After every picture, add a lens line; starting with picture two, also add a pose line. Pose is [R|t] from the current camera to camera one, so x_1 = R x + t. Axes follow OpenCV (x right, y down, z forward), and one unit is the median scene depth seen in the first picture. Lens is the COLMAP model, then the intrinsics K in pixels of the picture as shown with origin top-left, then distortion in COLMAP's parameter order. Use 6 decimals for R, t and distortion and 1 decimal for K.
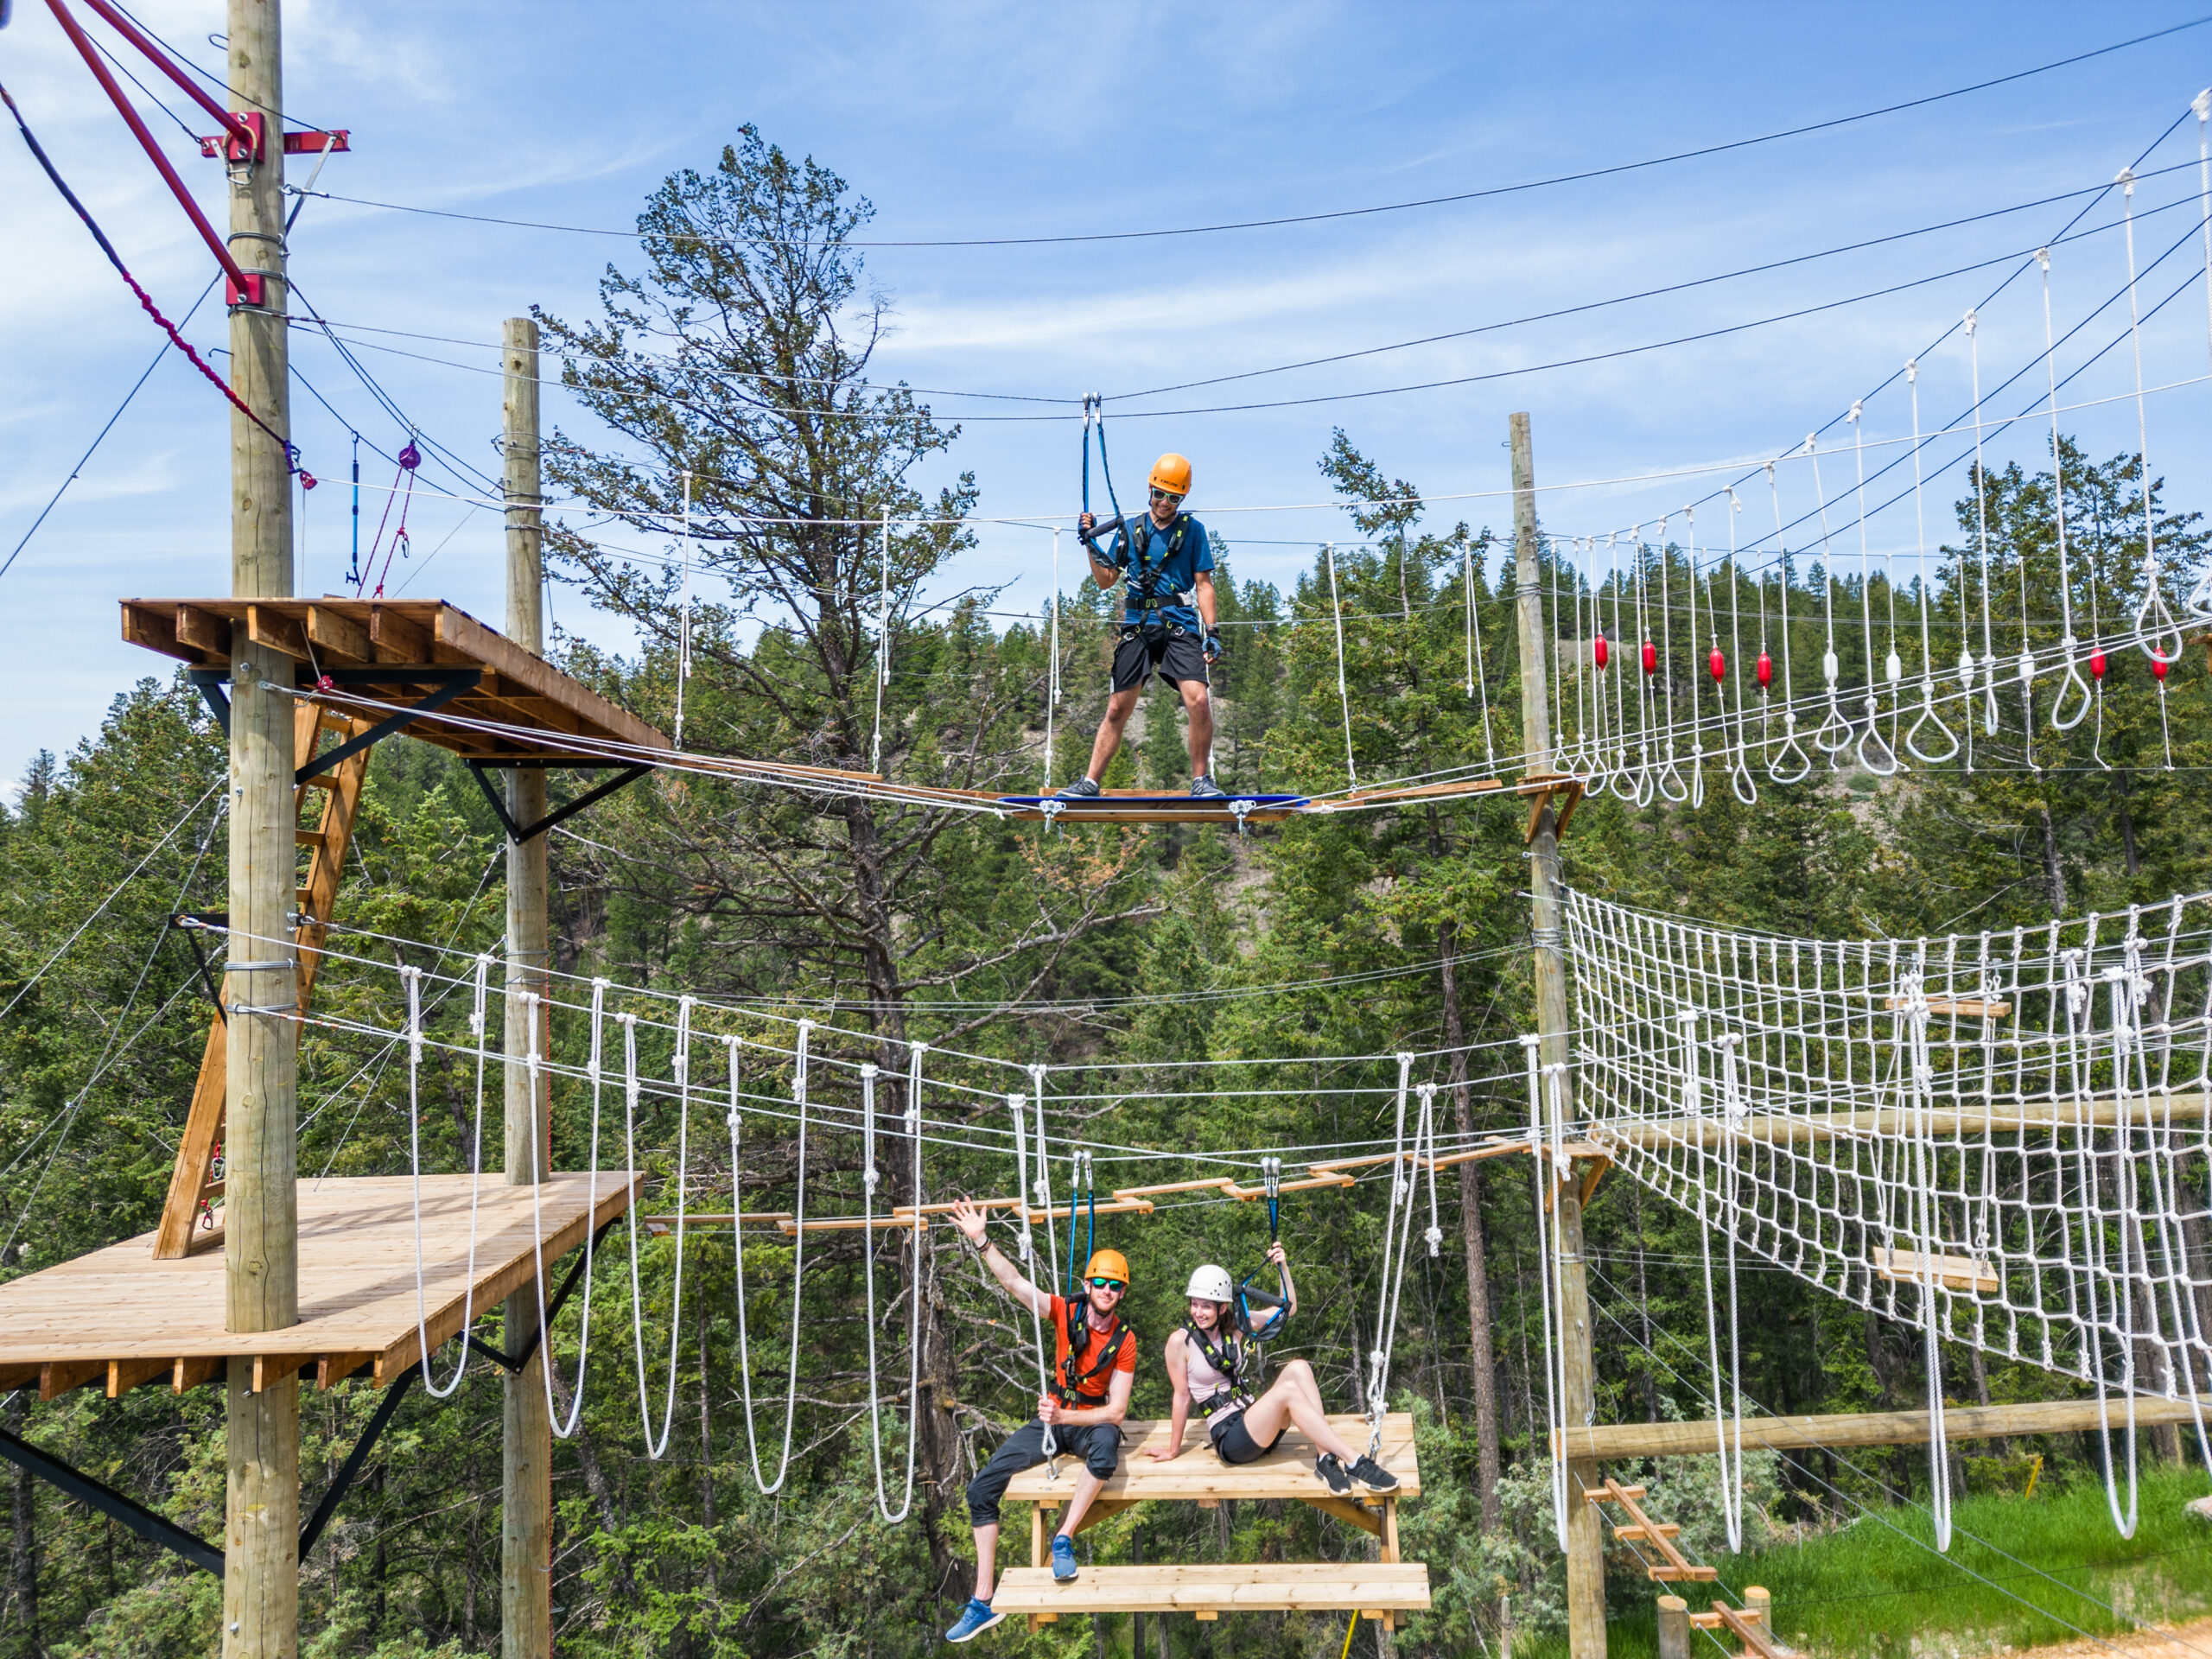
lens RADIAL K [[1561.5, 0, 1094.9], [0, 1561.5, 824.2], [0, 0, 1]] dist [0.044458, -0.024831]
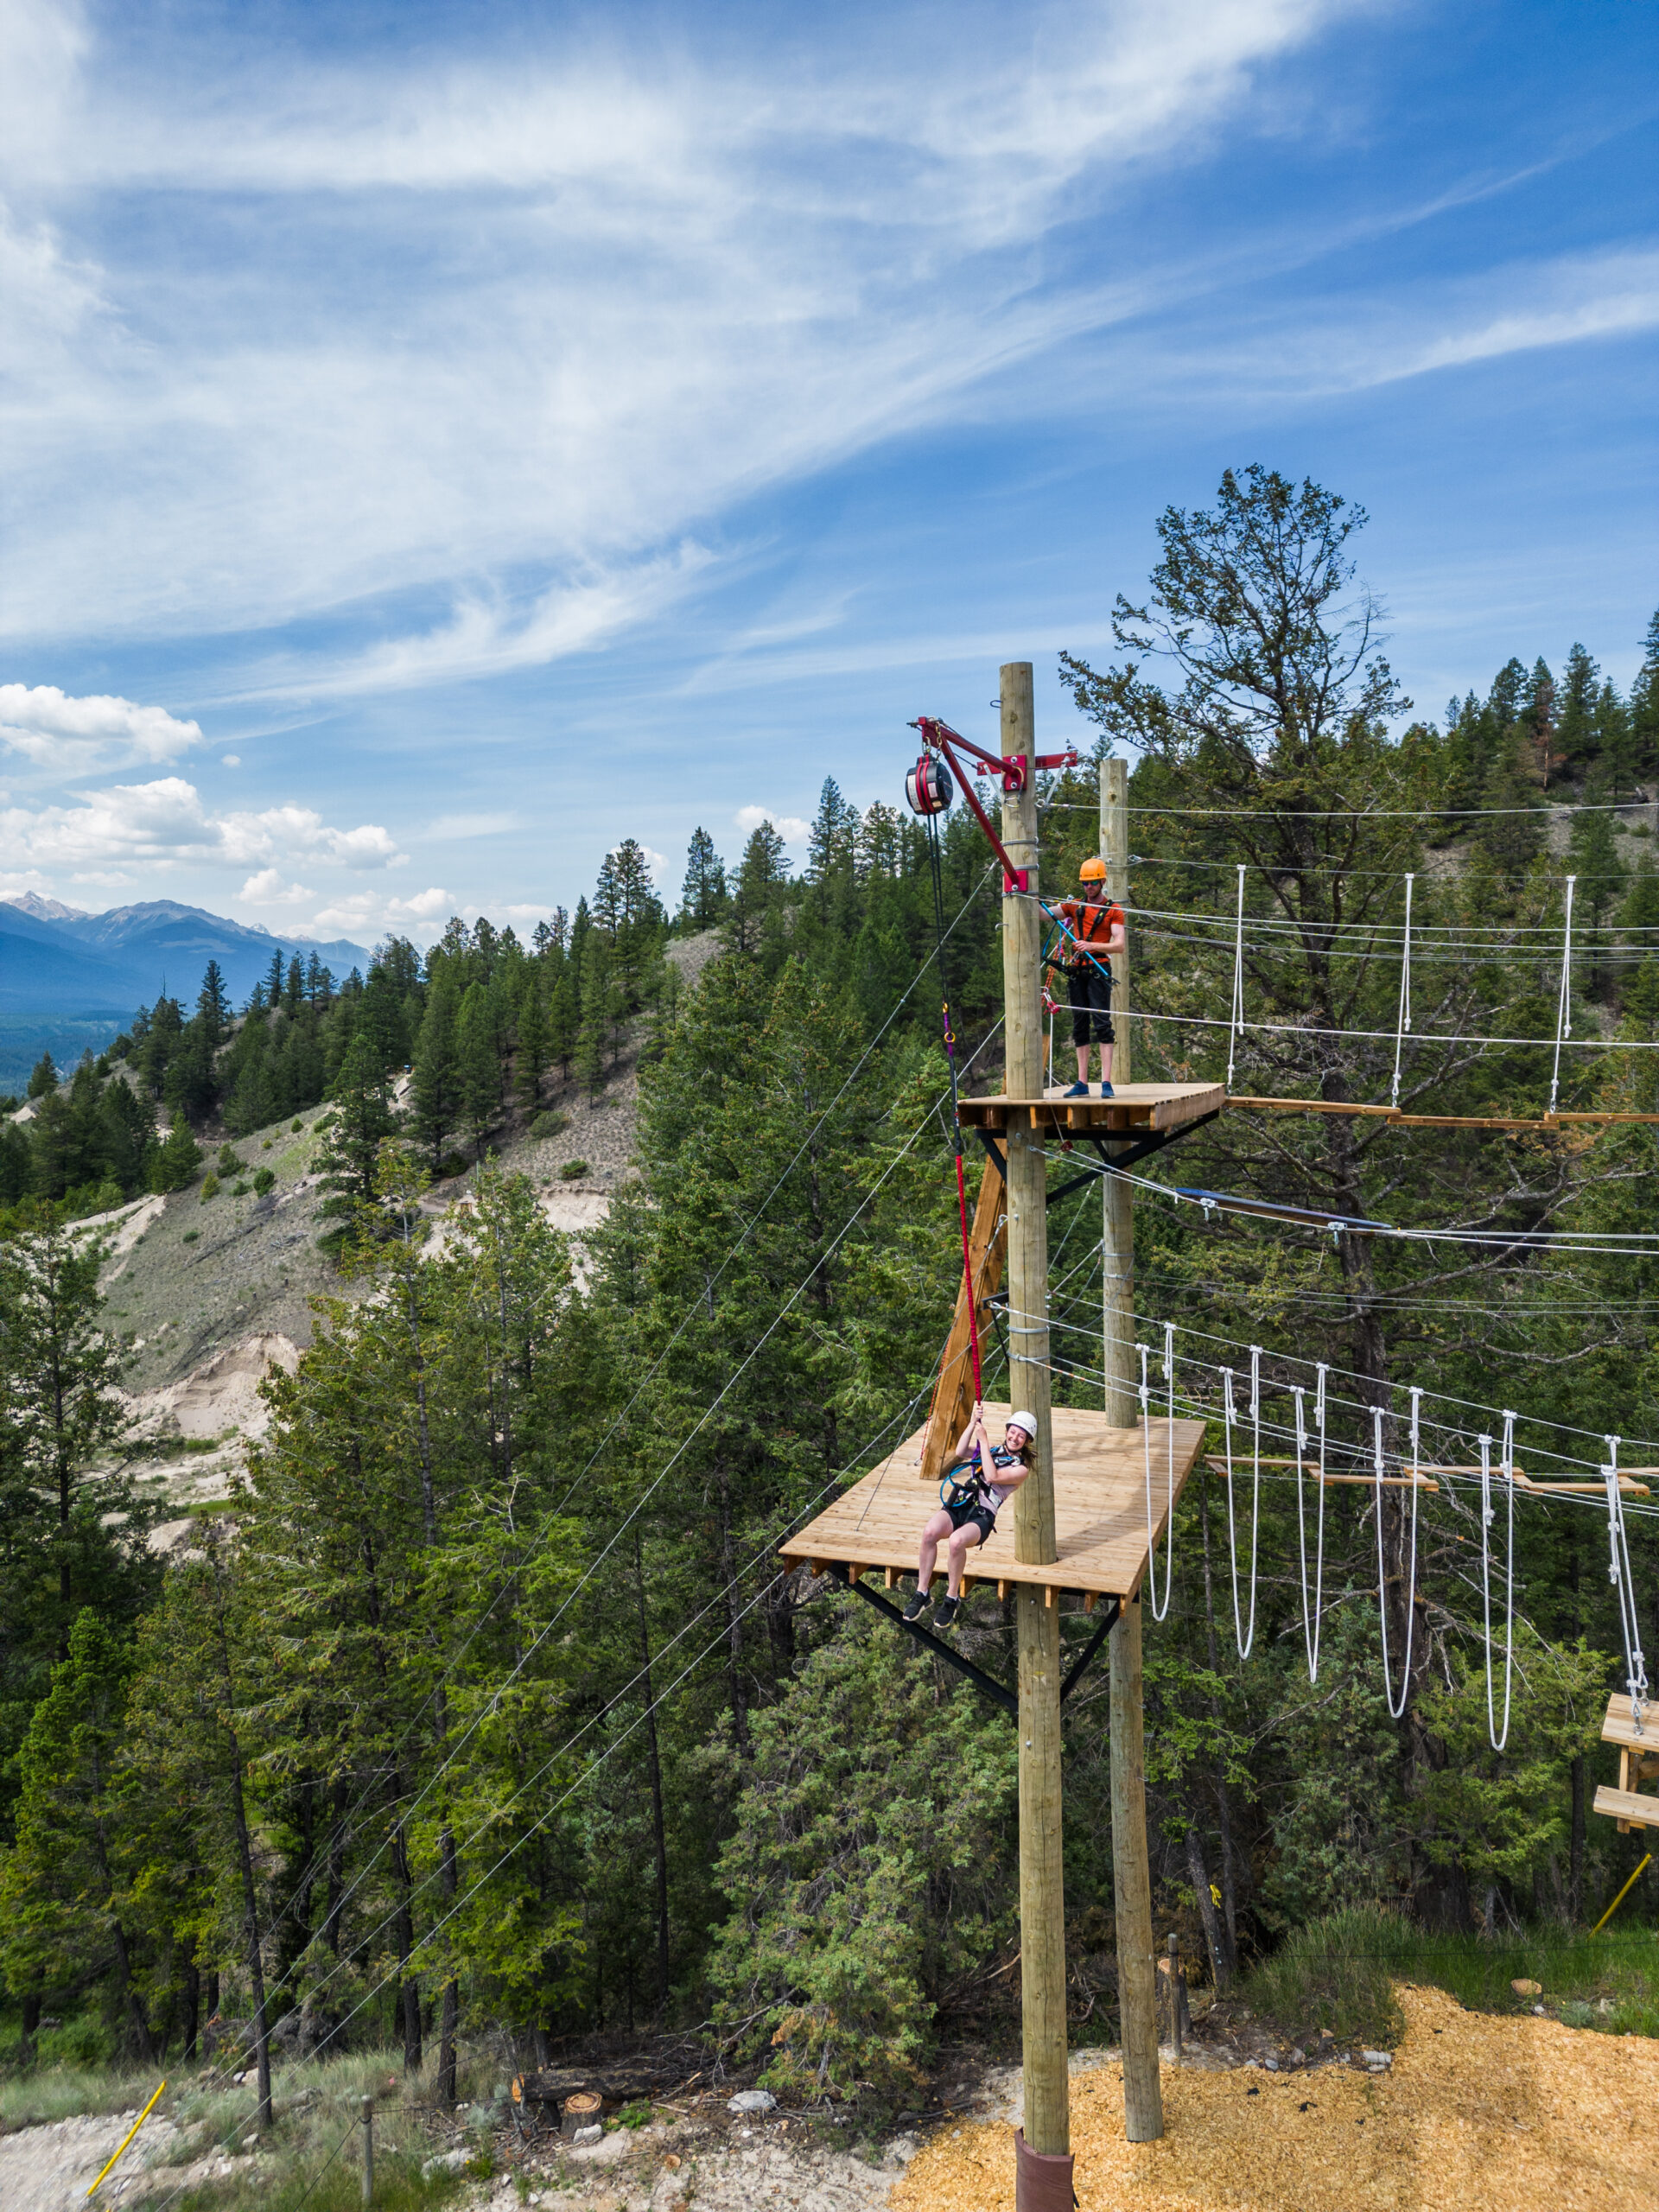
lens RADIAL K [[1561.5, 0, 824.7], [0, 1561.5, 1128.5], [0, 0, 1]] dist [0.044458, -0.024831]
pose [[0.921894, 0.031654, -0.386146, -0.053854], [0.017558, 0.992220, 0.123256, -0.118483], [0.387044, -0.120409, 0.914166, -0.174034]]
